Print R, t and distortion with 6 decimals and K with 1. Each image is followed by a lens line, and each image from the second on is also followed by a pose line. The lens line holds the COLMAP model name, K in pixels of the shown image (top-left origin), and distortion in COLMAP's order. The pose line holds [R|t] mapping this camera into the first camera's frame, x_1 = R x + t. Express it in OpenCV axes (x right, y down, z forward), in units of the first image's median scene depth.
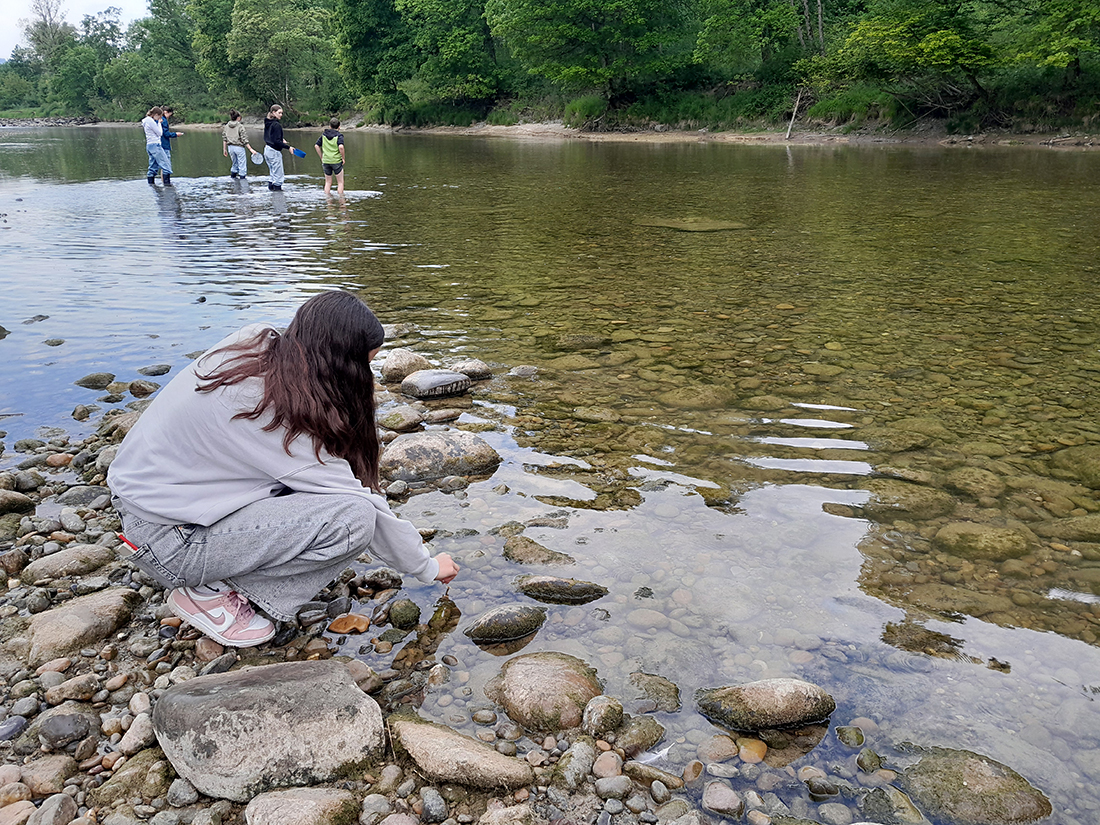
lens RADIAL K [[866.4, 0, 548.5], [0, 866.4, 409.8], [0, 0, 1]] dist [0.033052, -0.043028]
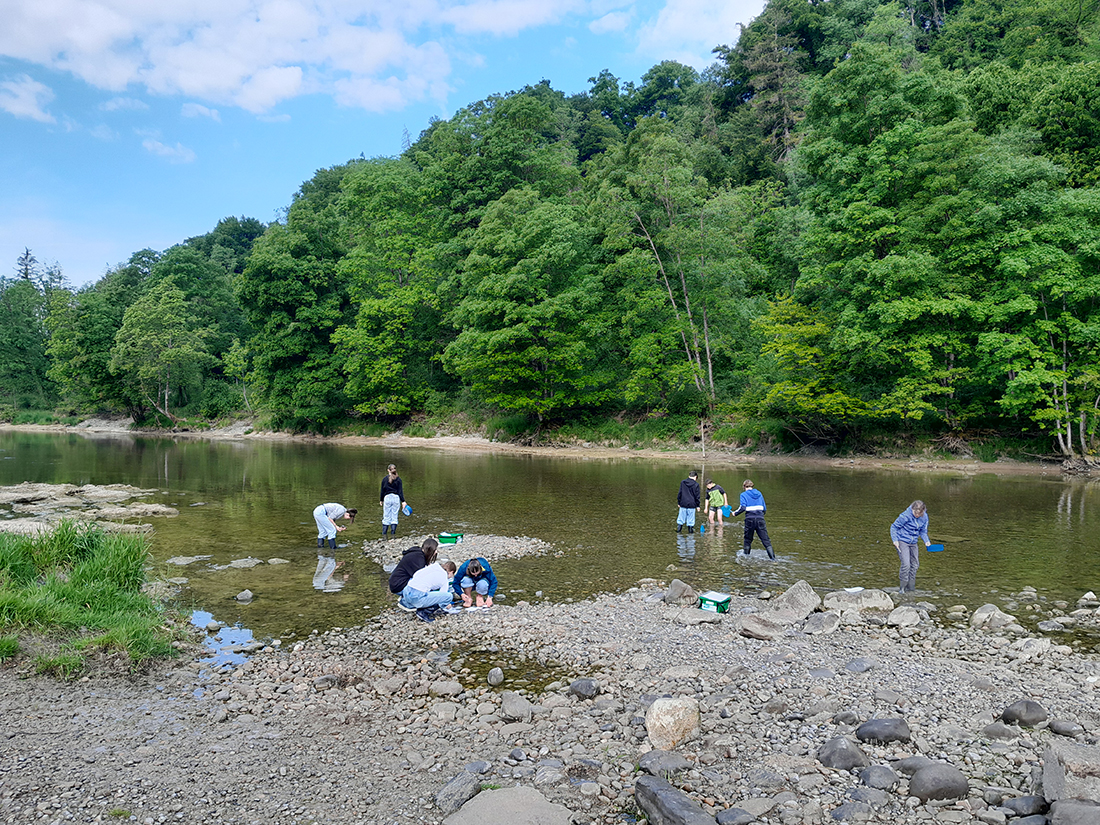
lens RADIAL K [[866.4, 0, 554.1], [0, 866.4, 423.0], [0, 0, 1]] dist [0.033052, -0.043028]
pose [[0.962857, 0.011546, 0.269765, -0.195469], [0.072072, 0.951847, -0.297980, 0.008003], [-0.260216, 0.306355, 0.915661, -0.099871]]
